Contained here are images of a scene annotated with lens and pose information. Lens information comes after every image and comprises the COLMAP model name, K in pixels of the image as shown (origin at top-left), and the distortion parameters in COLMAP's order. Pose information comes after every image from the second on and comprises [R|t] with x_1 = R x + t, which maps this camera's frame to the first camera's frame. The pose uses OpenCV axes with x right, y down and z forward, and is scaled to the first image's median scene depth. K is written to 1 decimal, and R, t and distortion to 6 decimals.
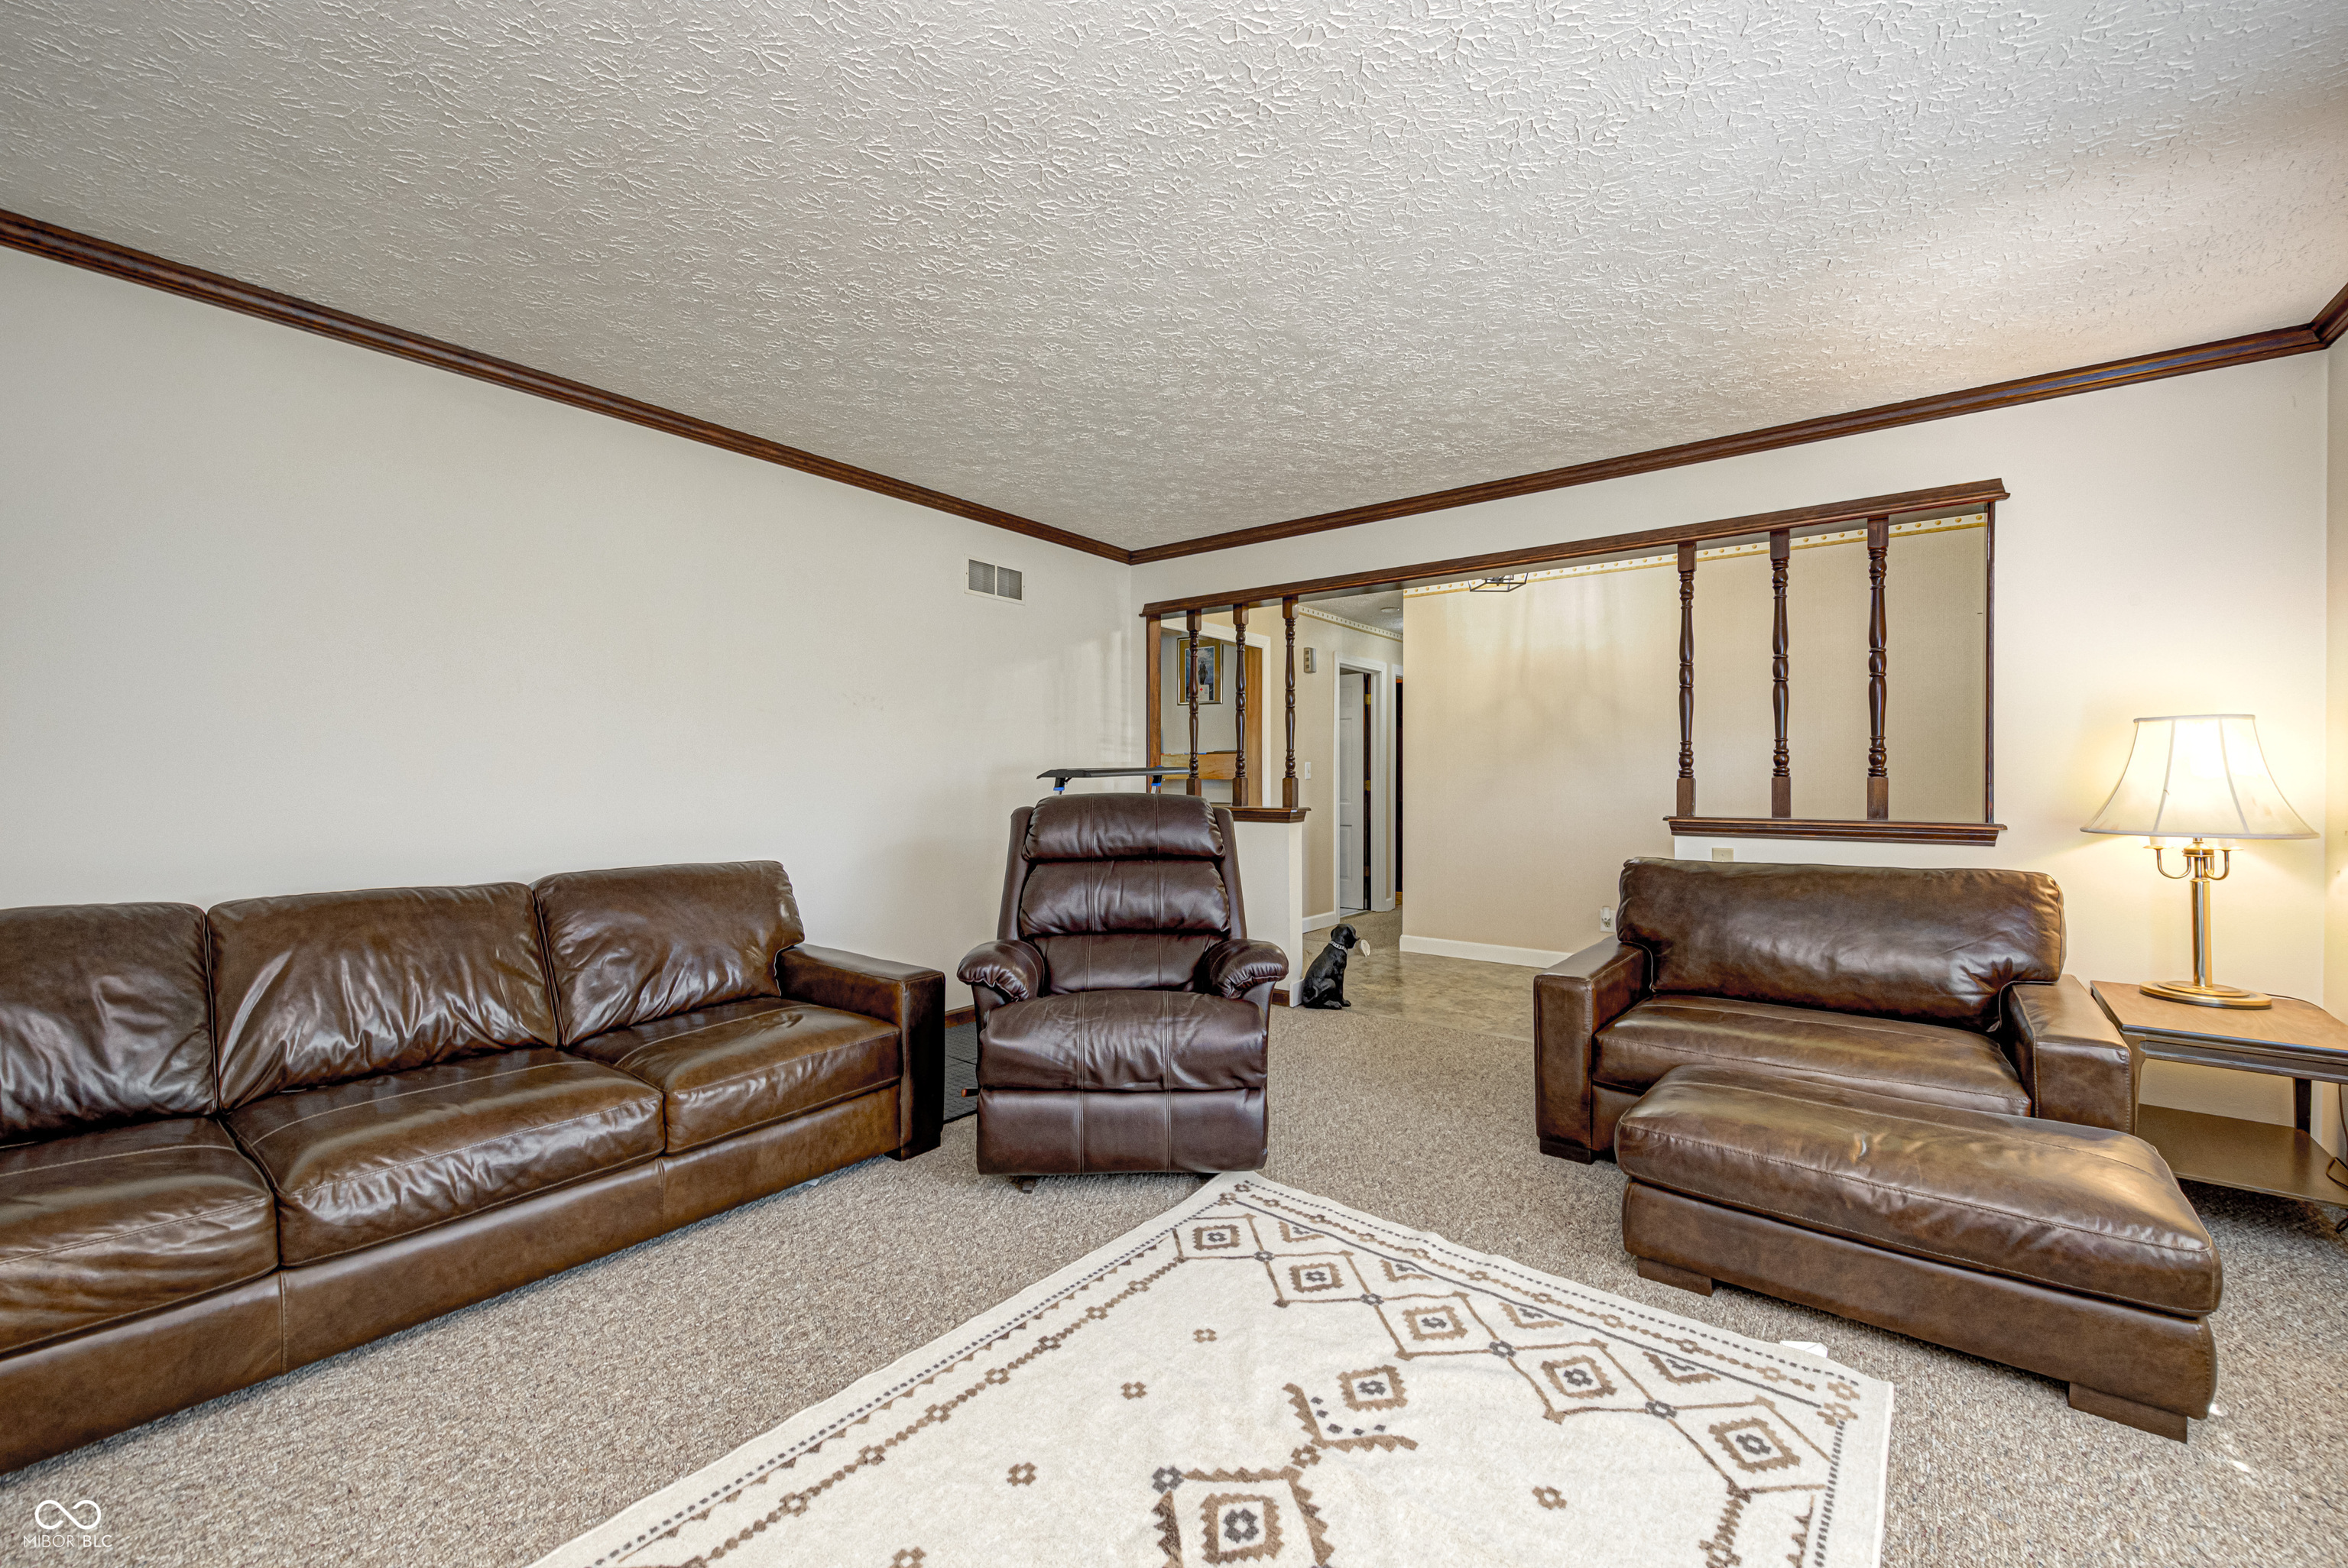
lens RADIAL K [[933.5, 0, 1164.7], [0, 933.5, 781.2], [0, 0, 1]] dist [0.001043, -0.002050]
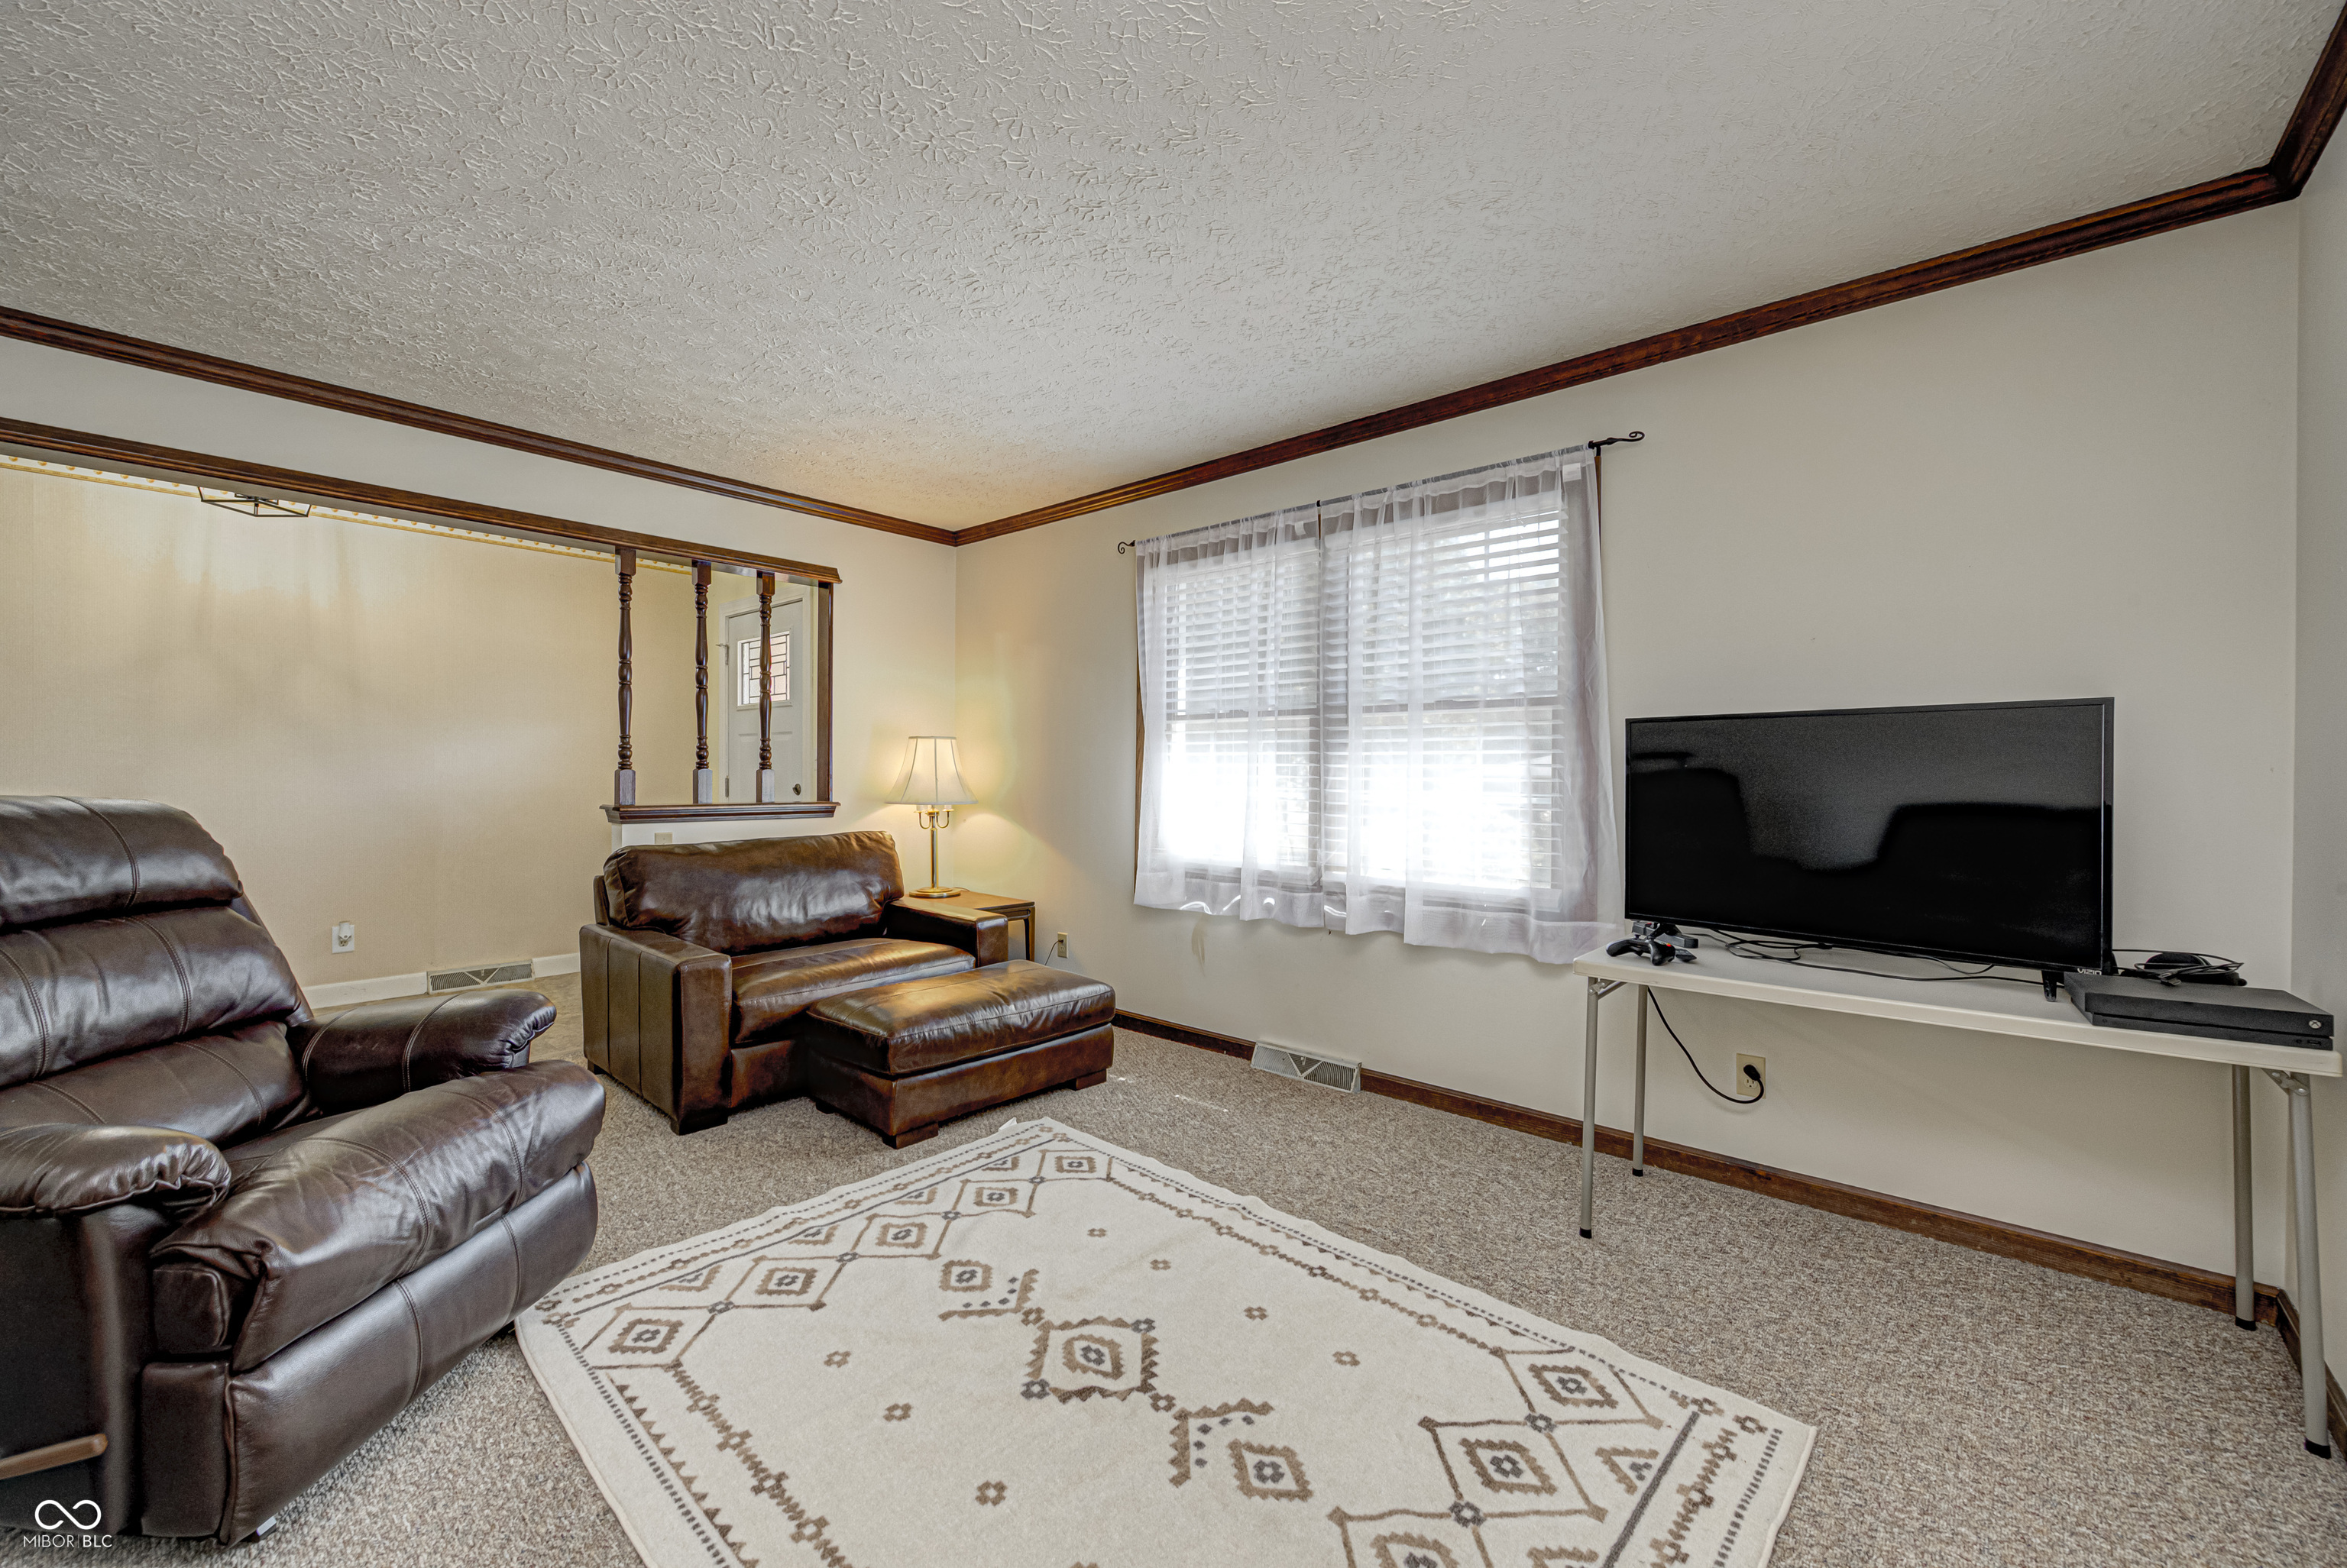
lens RADIAL K [[933.0, 0, 1166.3], [0, 933.0, 783.2], [0, 0, 1]] dist [0.001043, -0.002050]
pose [[0.063401, -0.010683, 0.997931, -0.801468], [-0.003854, 0.999933, 0.010949, -0.003986], [-0.997981, -0.004541, 0.063356, 0.554592]]
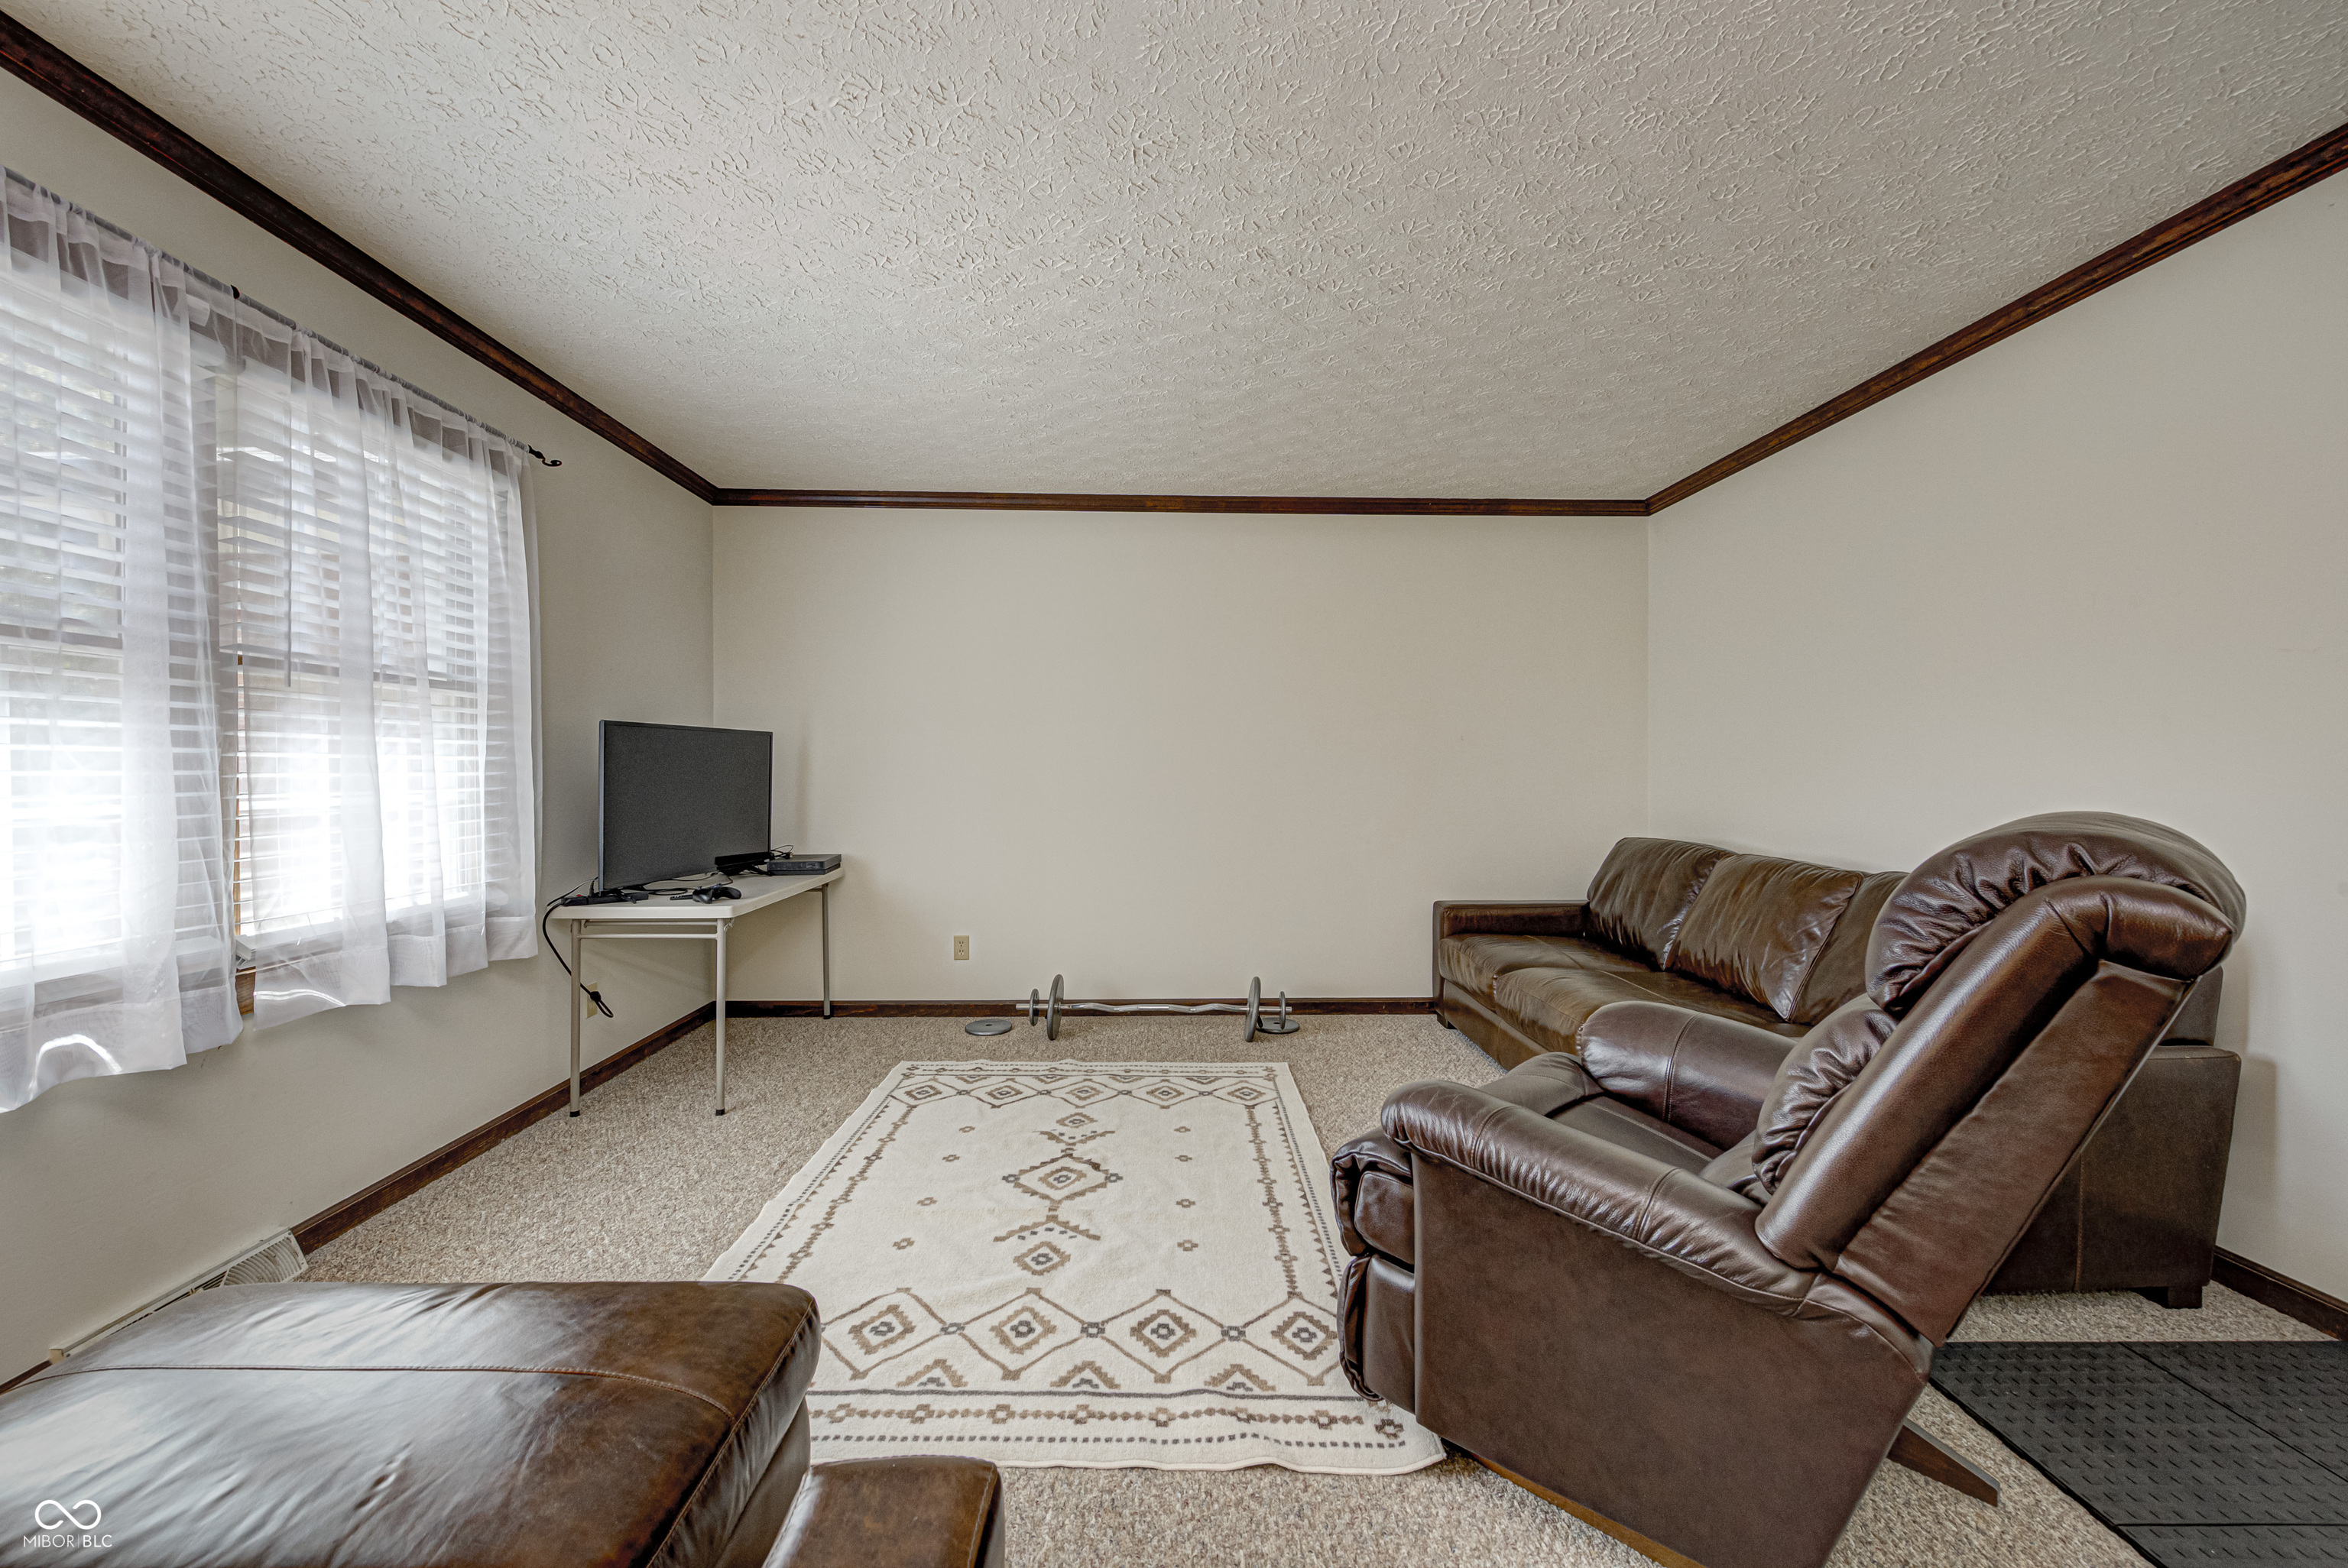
lens RADIAL K [[933.5, 0, 1172.0], [0, 933.5, 777.8], [0, 0, 1]] dist [0.001043, -0.002050]
pose [[-0.767384, 0.004180, -0.641174, 0.738118], [-0.003955, 0.999929, 0.011253, -0.007232], [0.641175, 0.011171, -0.767313, 1.717010]]
